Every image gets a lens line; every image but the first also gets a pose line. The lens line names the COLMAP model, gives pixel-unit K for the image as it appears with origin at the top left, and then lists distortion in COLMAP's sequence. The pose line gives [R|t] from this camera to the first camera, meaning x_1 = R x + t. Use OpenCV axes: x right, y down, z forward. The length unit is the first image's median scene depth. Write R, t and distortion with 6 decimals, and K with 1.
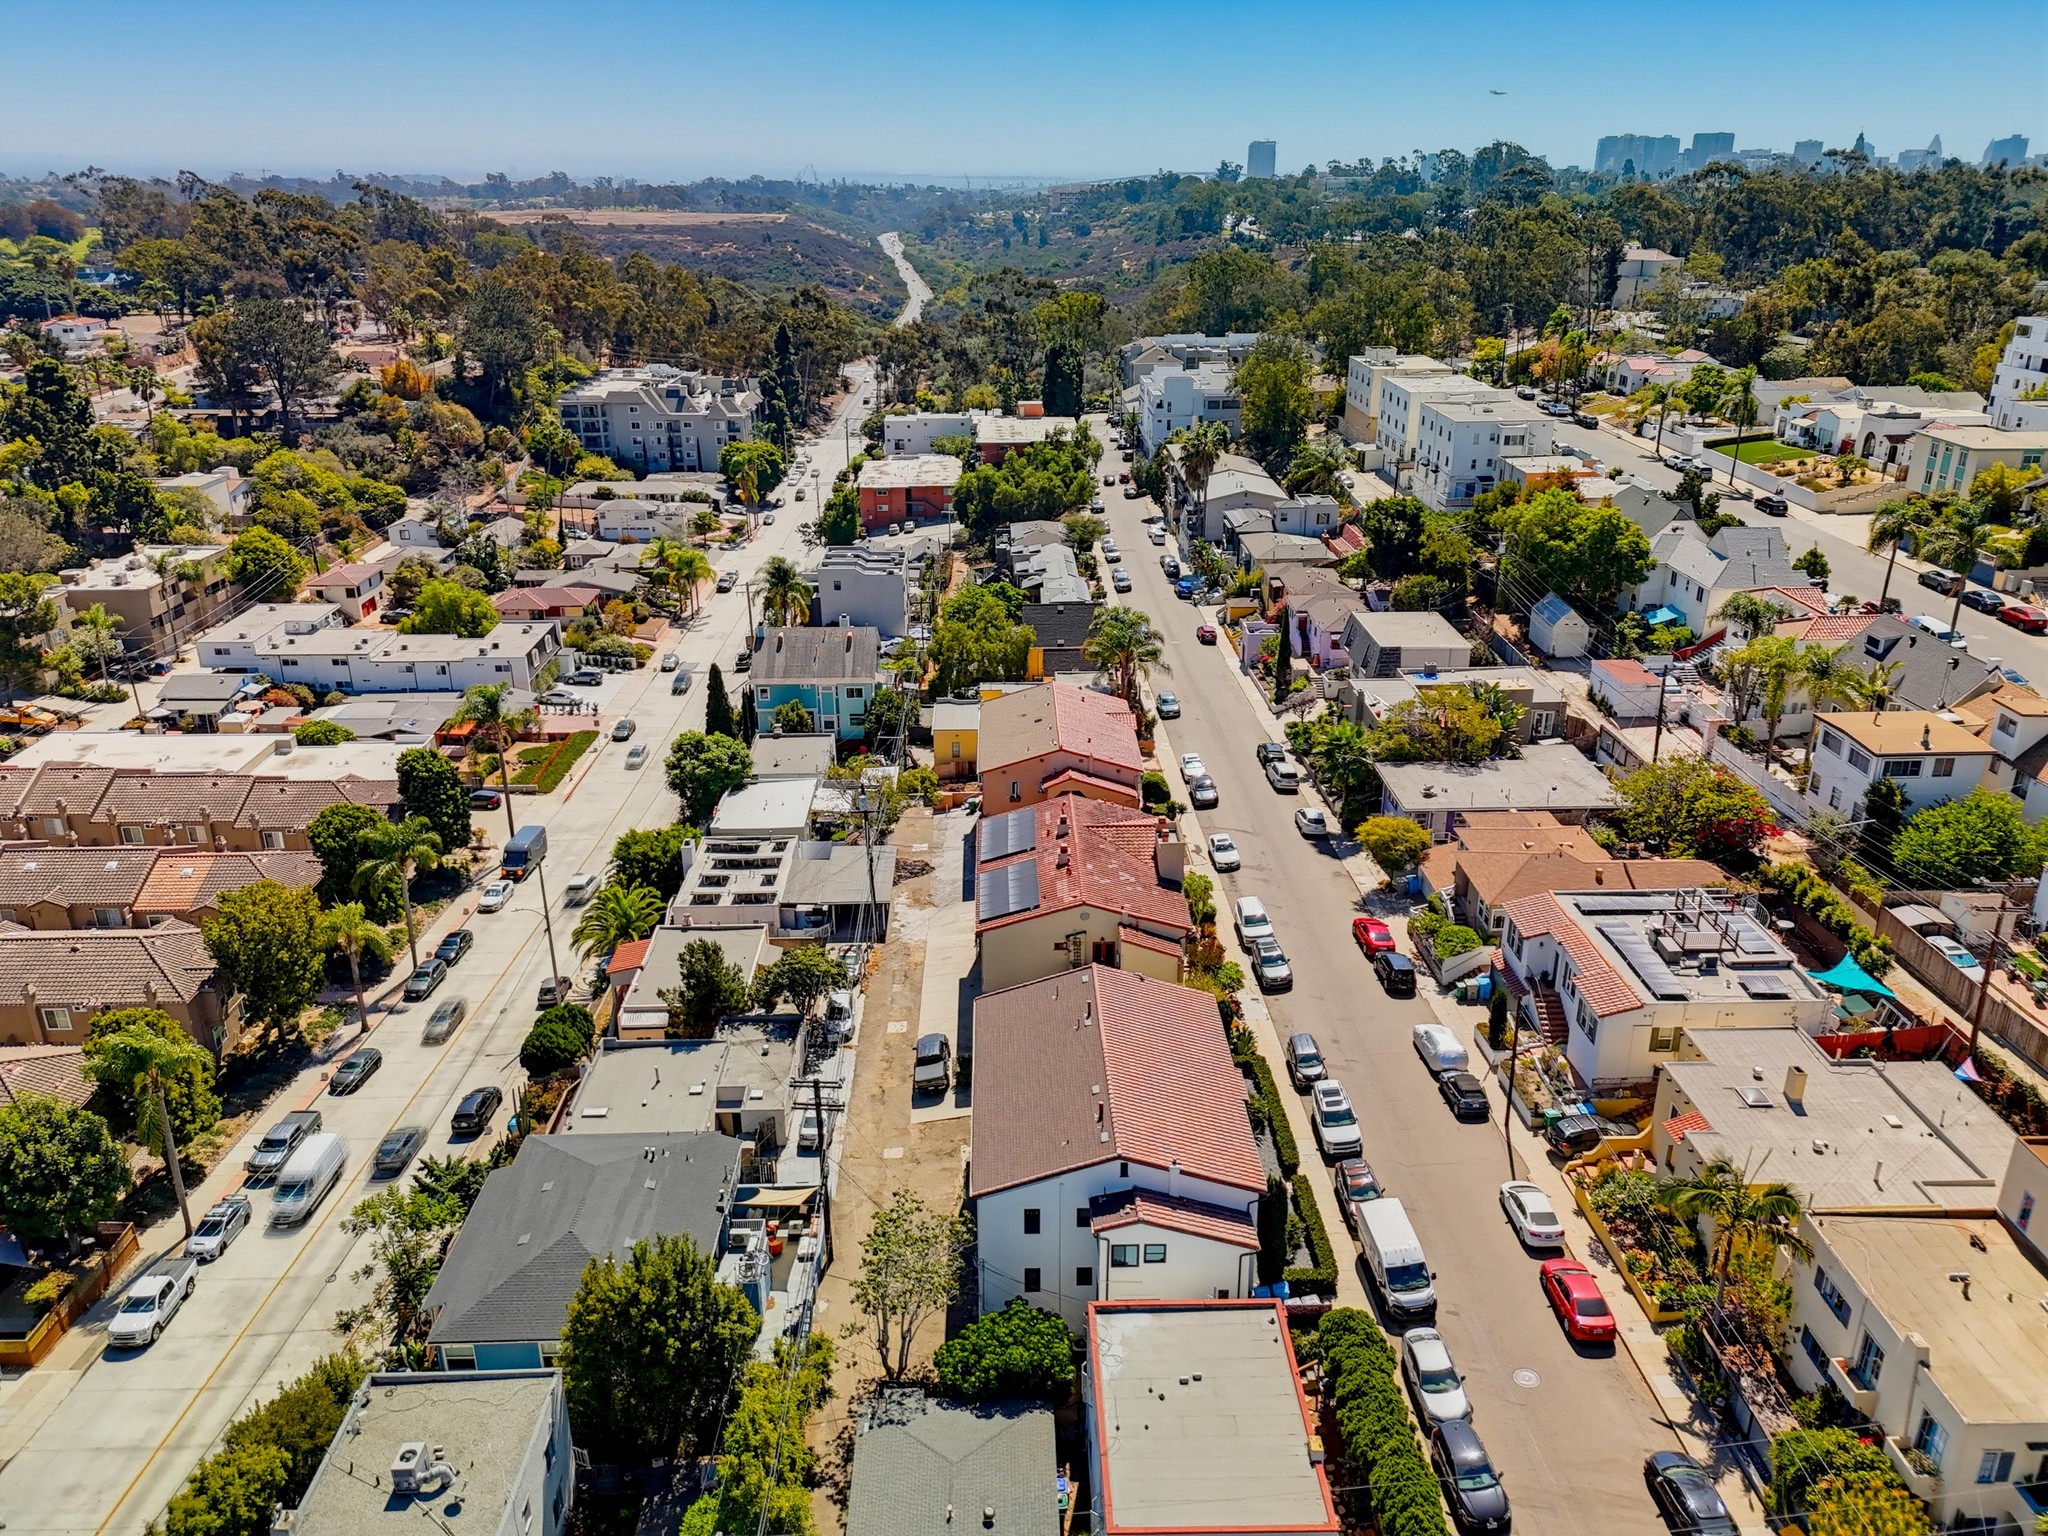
lens RADIAL K [[1500.4, 0, 1028.3], [0, 1500.4, 764.4], [0, 0, 1]] dist [0.072195, -0.073451]
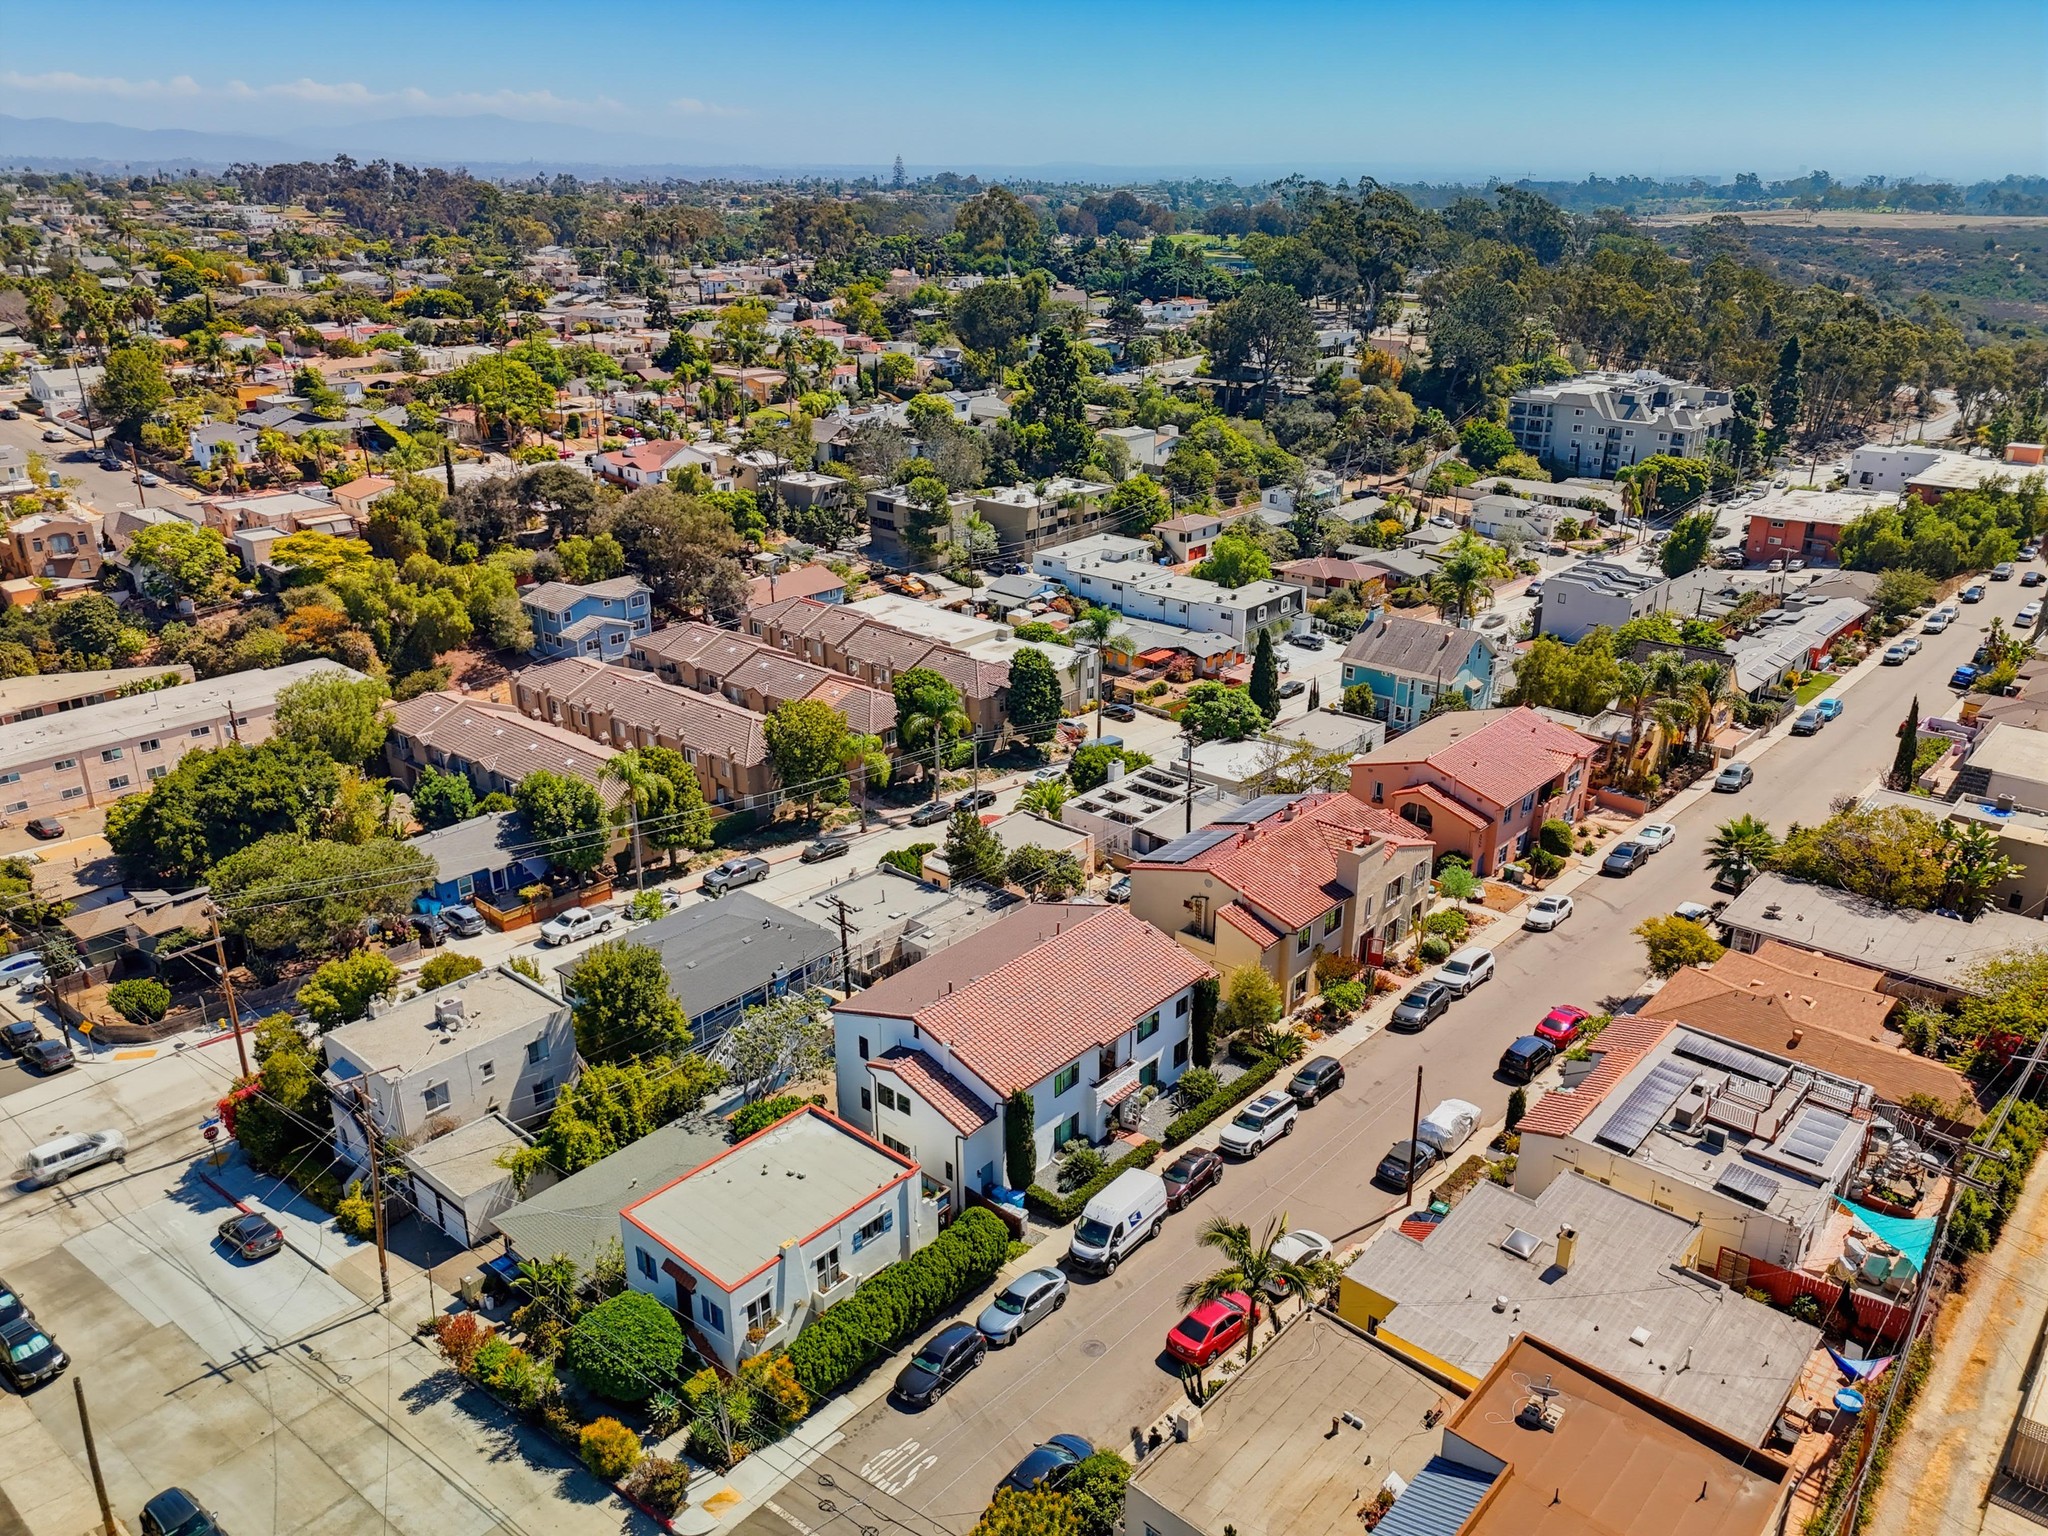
lens RADIAL K [[1500.4, 0, 1028.3], [0, 1500.4, 764.4], [0, 0, 1]] dist [0.072195, -0.073451]
pose [[0.730362, 0.246055, -0.637204, 0.418201], [-0.246760, 0.964910, 0.089763, -0.029598], [0.636931, 0.091677, 0.765450, 0.073140]]
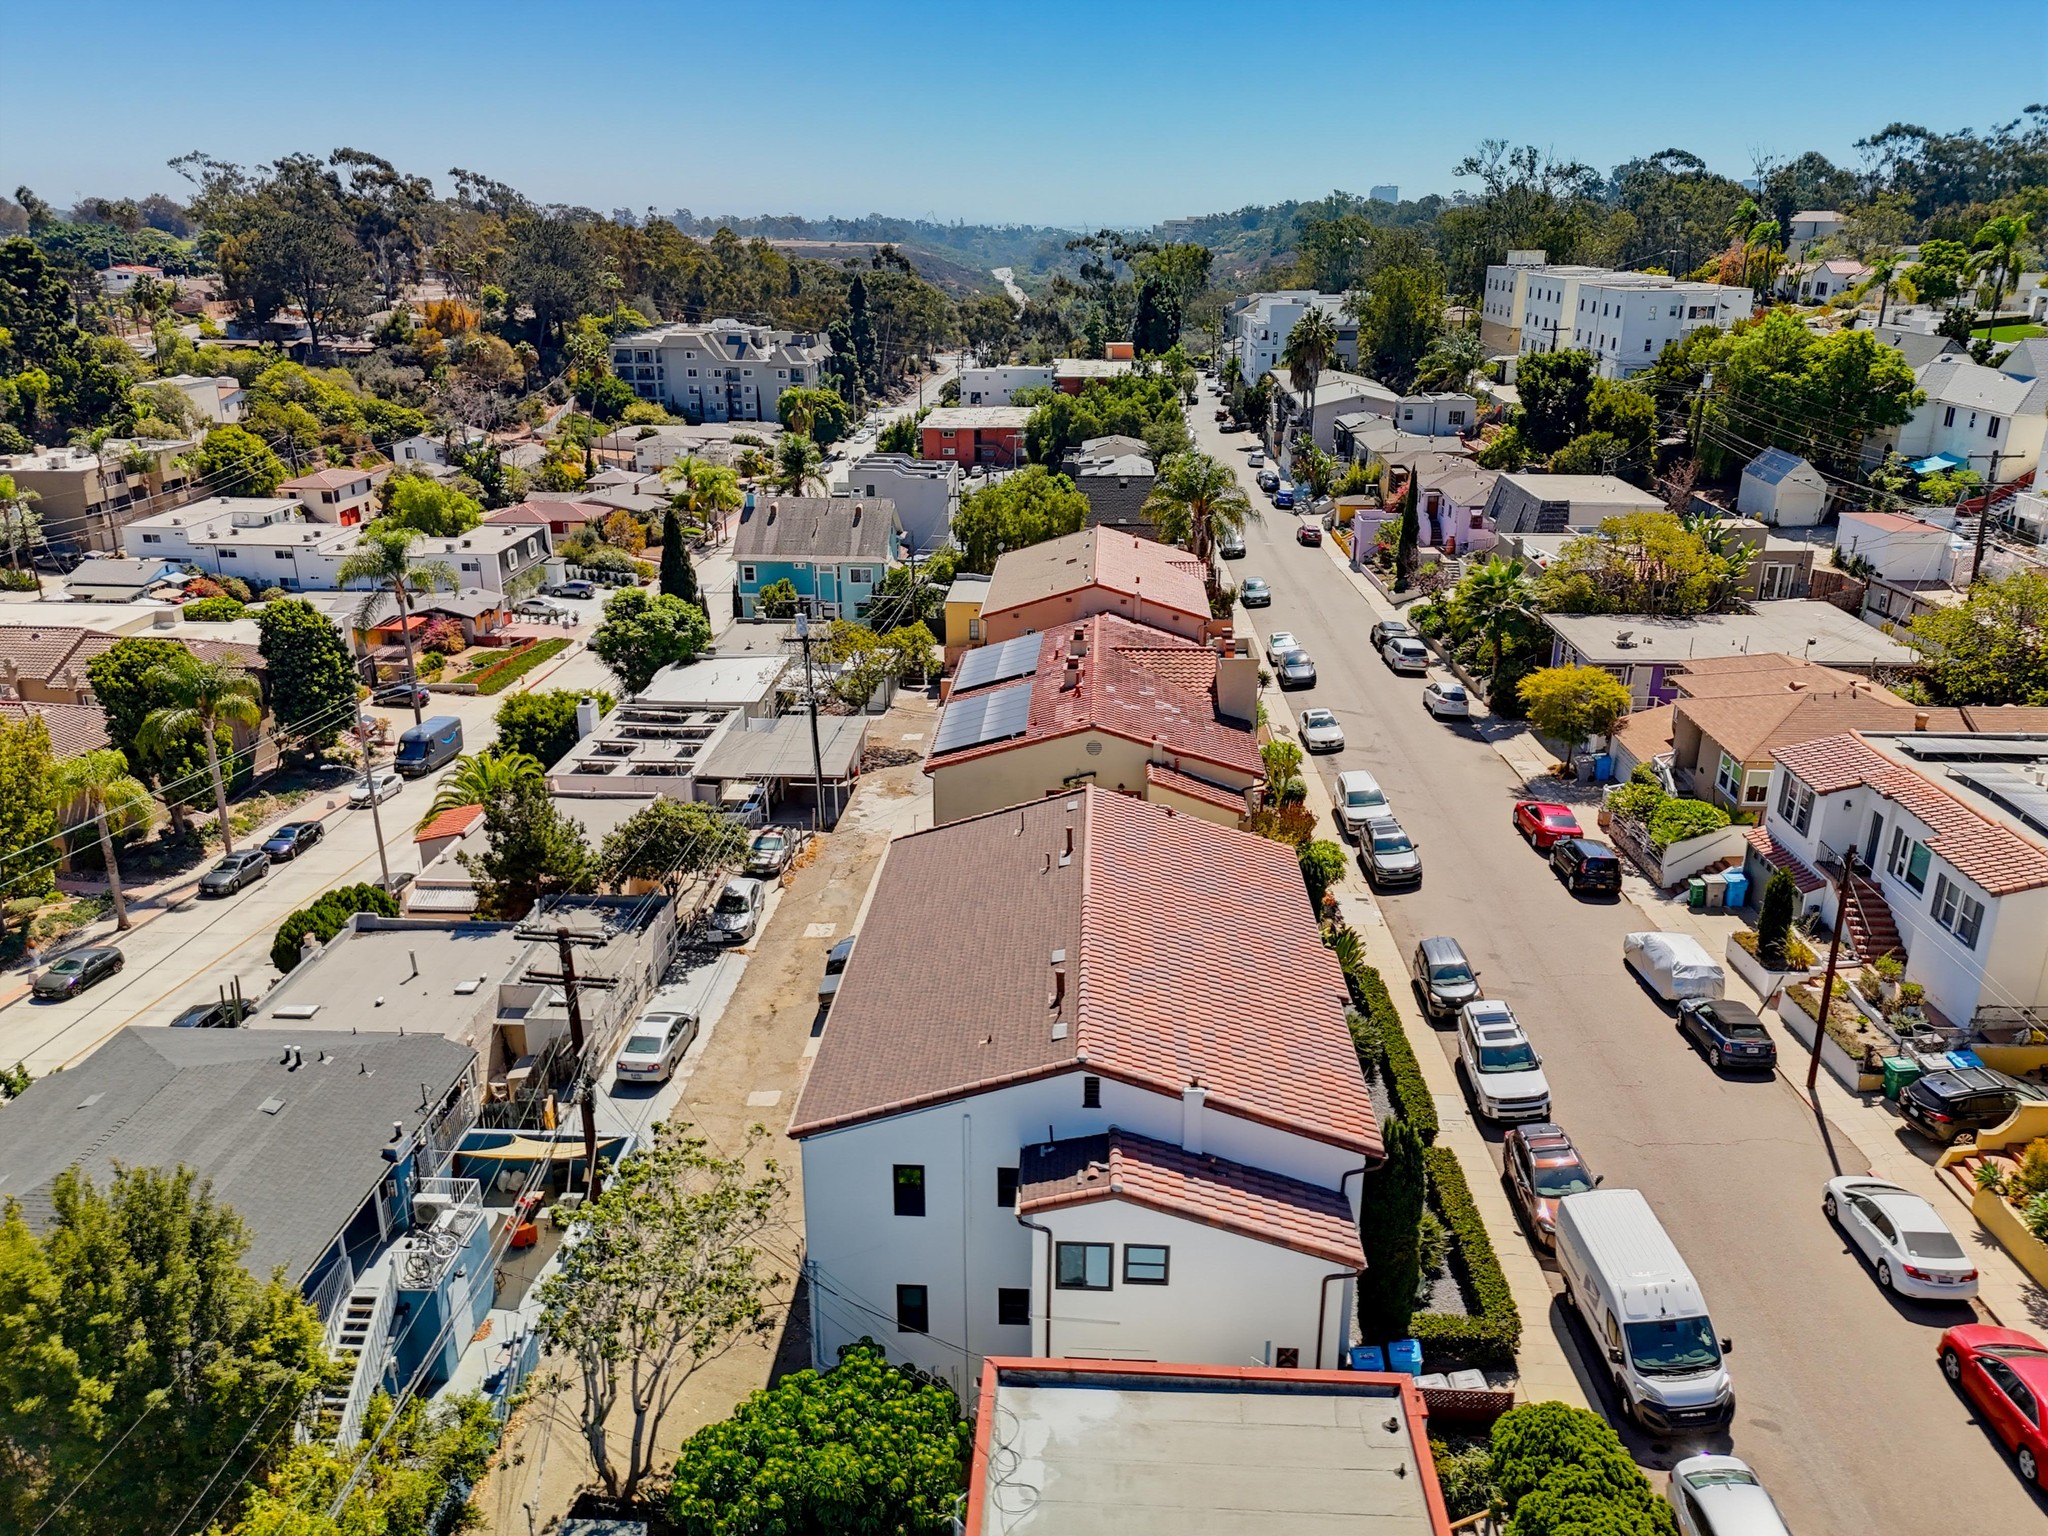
lens RADIAL K [[1500.4, 0, 1028.3], [0, 1500.4, 764.4], [0, 0, 1]] dist [0.072195, -0.073451]
pose [[0.997222, 0.029555, -0.068370, 0.037469], [-0.031647, 0.999057, -0.029732, 0.089919], [0.067427, 0.031813, 0.997217, 0.255555]]
